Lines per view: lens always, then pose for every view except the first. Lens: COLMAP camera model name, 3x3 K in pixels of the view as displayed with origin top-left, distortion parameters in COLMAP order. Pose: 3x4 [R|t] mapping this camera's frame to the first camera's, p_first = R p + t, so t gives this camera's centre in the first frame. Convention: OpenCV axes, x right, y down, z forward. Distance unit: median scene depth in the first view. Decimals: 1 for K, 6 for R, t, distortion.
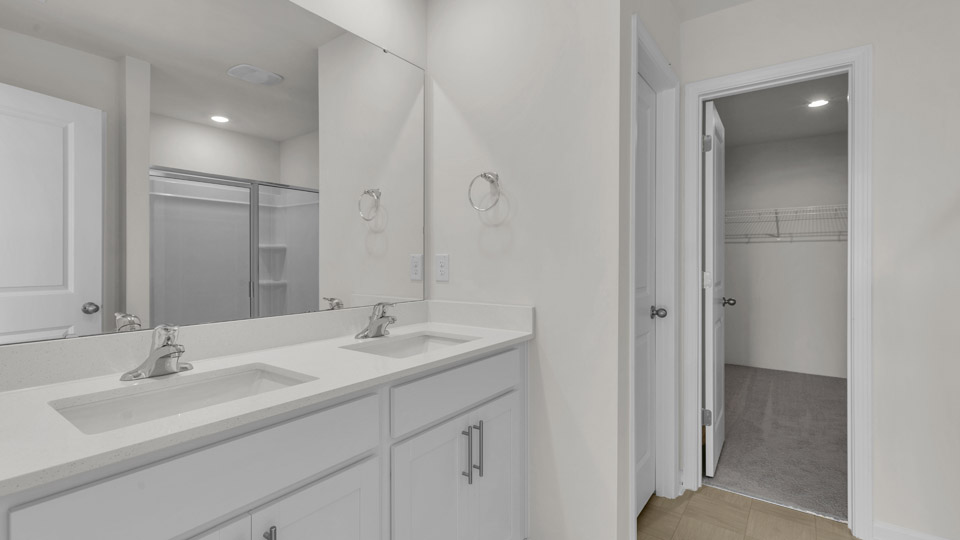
lens RADIAL K [[436.4, 0, 478.8], [0, 436.4, 266.5], [0, 0, 1]] dist [0.001553, 0.000002]
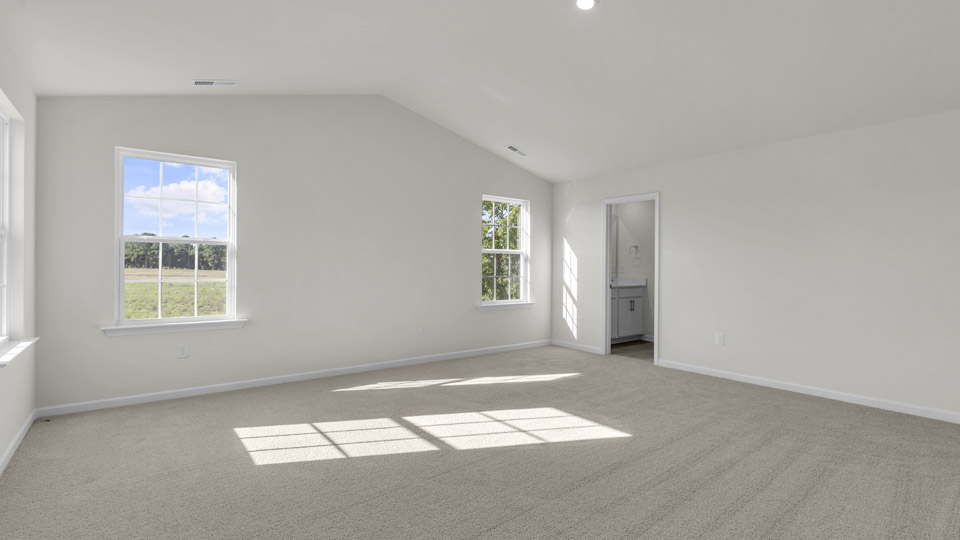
lens RADIAL K [[436.4, 0, 478.8], [0, 436.4, 266.5], [0, 0, 1]] dist [0.001553, 0.000002]
pose [[0.955464, 0.007638, -0.295010, -0.165648], [-0.010802, 0.999900, -0.009096, 0.029949], [0.294911, 0.011878, 0.955451, -3.271786]]
